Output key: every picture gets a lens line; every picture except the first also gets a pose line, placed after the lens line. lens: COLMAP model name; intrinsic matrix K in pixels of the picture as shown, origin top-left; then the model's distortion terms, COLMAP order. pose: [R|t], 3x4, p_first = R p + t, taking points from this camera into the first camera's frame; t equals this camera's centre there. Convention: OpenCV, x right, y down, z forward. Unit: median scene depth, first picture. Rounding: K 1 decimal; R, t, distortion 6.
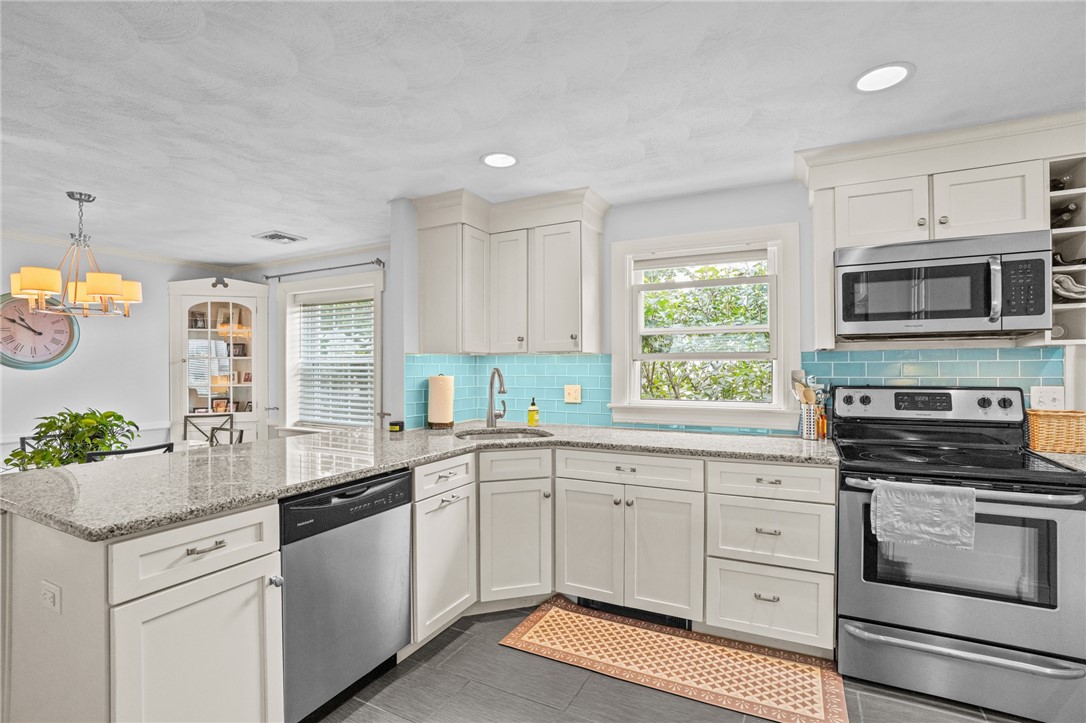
lens RADIAL K [[507.7, 0, 543.0], [0, 507.7, 361.5], [0, 0, 1]] dist [-0.047037, 0.000180]
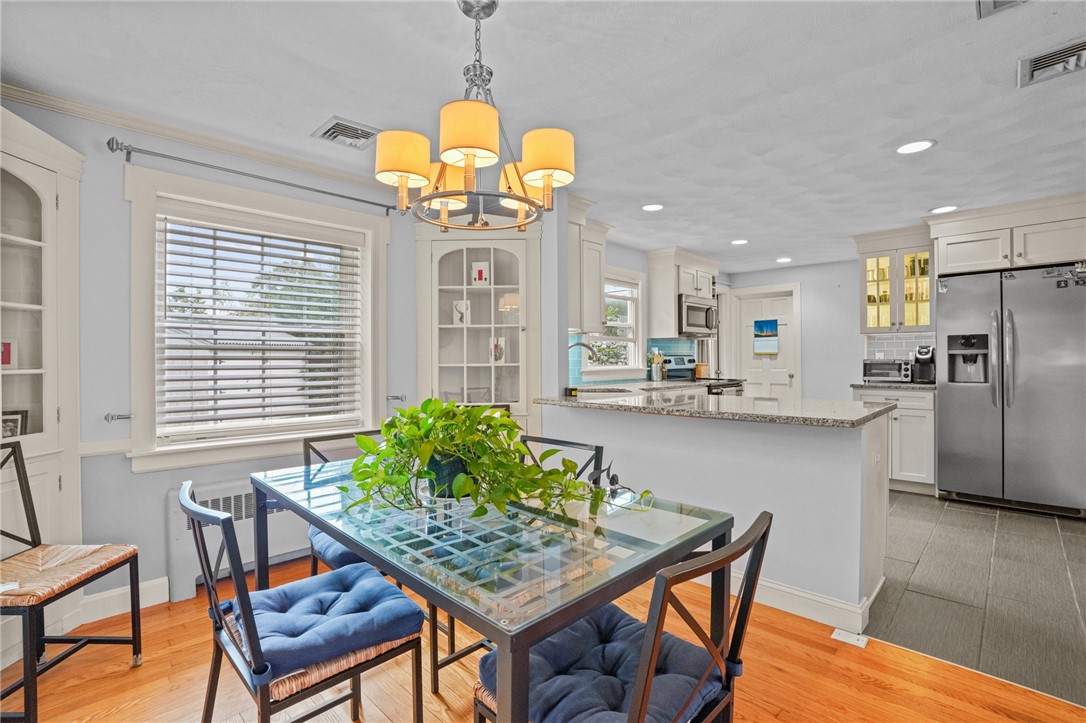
lens RADIAL K [[482.7, 0, 573.1], [0, 482.7, 361.1], [0, 0, 1]] dist [-0.030314, 0.022816]
pose [[0.281366, -0.007105, 0.959574, -1.595604], [-0.007143, 0.999929, 0.009498, 0.060309], [-0.959574, -0.009527, 0.281295, 0.826167]]
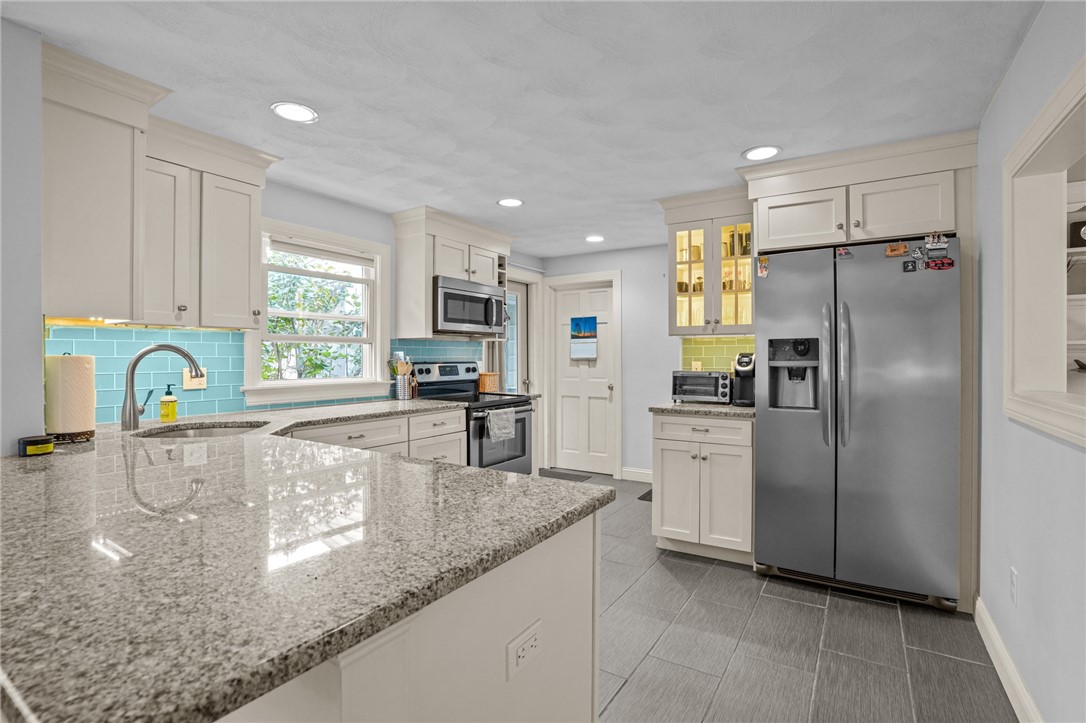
lens RADIAL K [[494.8, 0, 538.8], [0, 494.8, 361.2], [0, 0, 1]] dist [-0.049166, 0.025362]
pose [[0.120744, -0.006033, 0.992665, -0.900900], [-0.013181, 0.999884, 0.007680, 0.029686], [-0.992596, -0.014012, 0.120650, 0.468046]]
